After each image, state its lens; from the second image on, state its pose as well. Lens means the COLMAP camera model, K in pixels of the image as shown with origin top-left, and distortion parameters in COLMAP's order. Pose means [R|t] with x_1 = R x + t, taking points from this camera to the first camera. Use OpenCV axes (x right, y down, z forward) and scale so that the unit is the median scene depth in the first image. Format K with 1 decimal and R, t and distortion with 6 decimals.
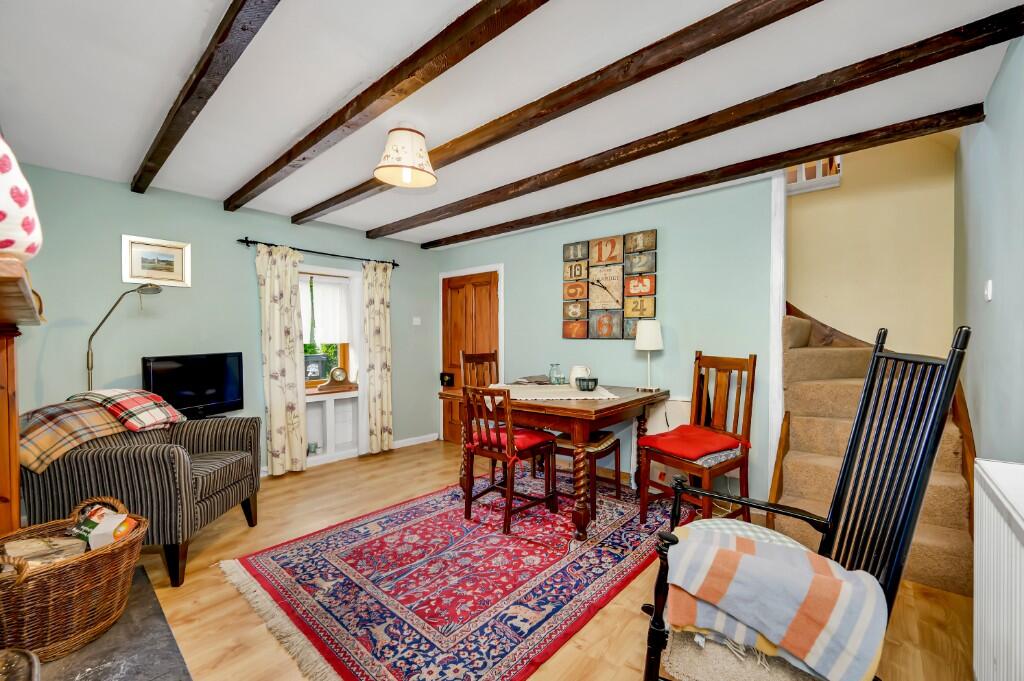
lens RADIAL K [[415.2, 0, 512.0], [0, 415.2, 340.5], [0, 0, 1]] dist [0.000312, 0.000045]
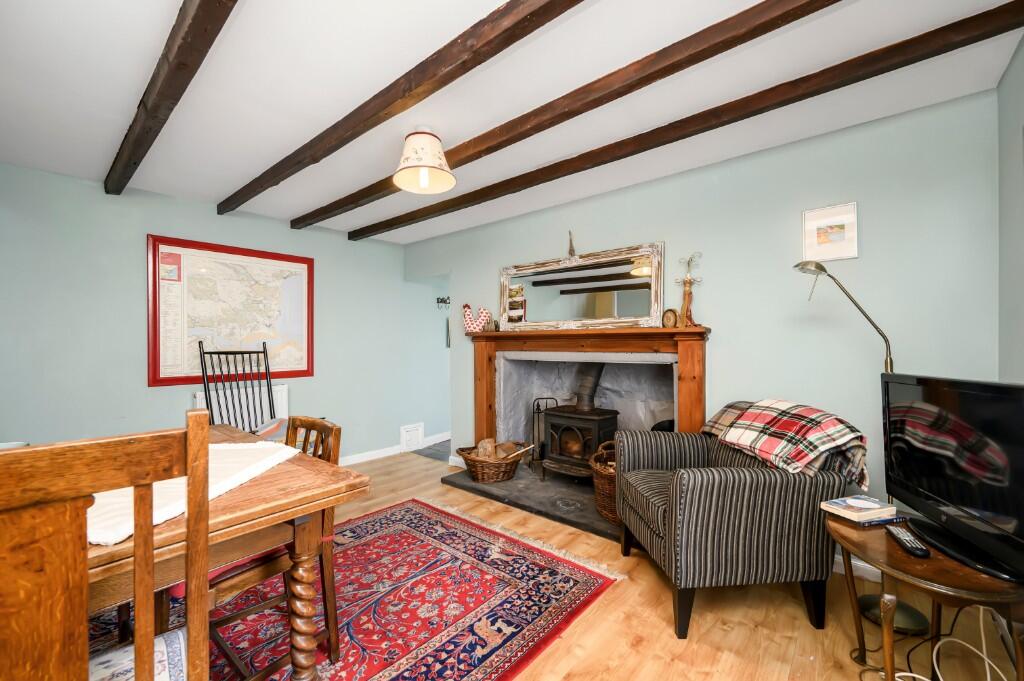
lens RADIAL K [[415.2, 0, 512.0], [0, 415.2, 340.5], [0, 0, 1]] dist [0.000312, 0.000045]
pose [[-0.999749, 0.012298, -0.018727, -0.452856], [0.012224, 0.999917, 0.004073, -0.015674], [0.018775, 0.003843, -0.999816, 2.056060]]
